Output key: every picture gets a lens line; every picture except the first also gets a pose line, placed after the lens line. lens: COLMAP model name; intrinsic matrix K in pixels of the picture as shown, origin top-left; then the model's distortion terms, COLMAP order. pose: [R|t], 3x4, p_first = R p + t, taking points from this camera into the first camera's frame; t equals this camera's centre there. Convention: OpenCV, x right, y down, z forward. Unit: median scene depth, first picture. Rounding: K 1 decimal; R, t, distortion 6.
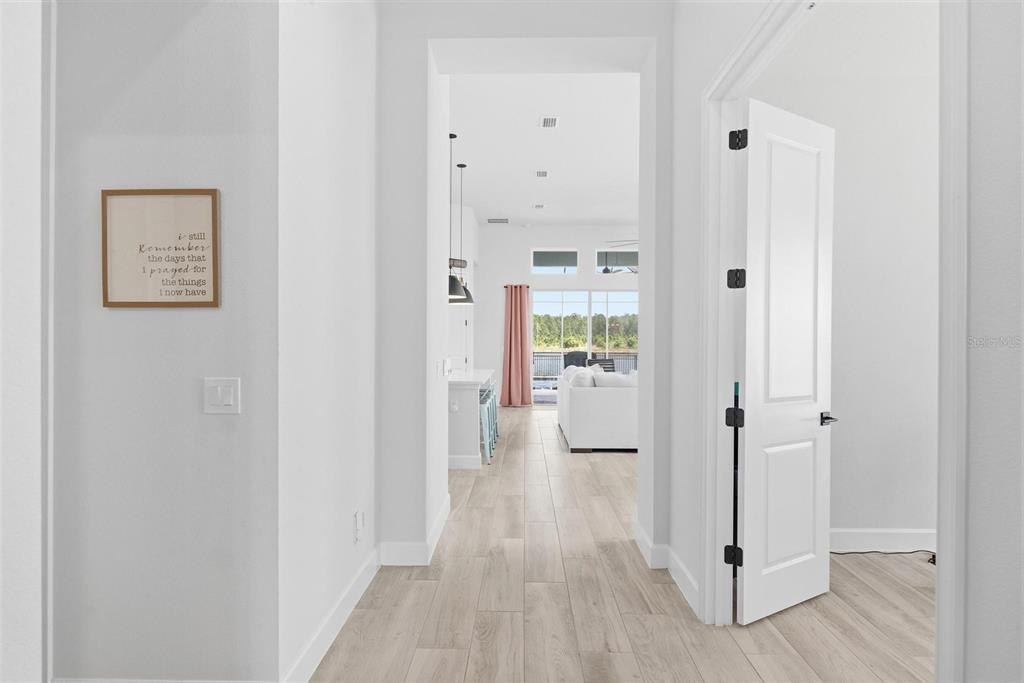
lens RADIAL K [[577.8, 0, 515.3], [0, 577.8, 344.5], [0, 0, 1]] dist [0.002033, 0.000186]
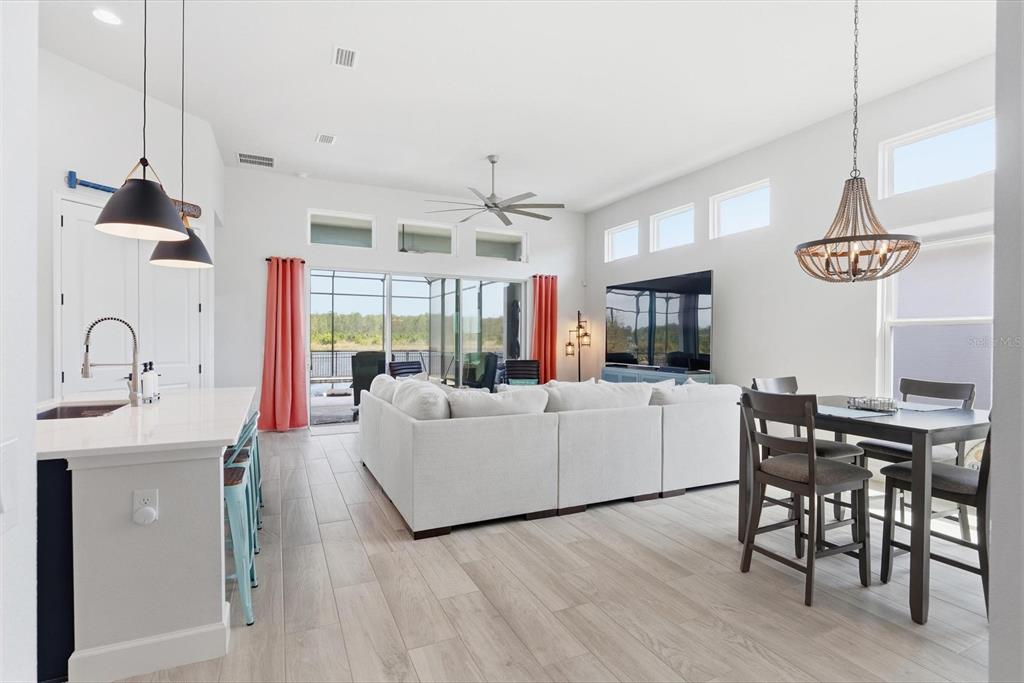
lens RADIAL K [[501.2, 0, 514.0], [0, 501.2, 345.4], [0, 0, 1]] dist [-0.002011, -0.000146]
pose [[0.895825, -0.001483, 0.444405, -0.020760], [-0.001624, 0.999977, 0.006609, -0.001756], [-0.444404, -0.006642, 0.895802, 0.348107]]
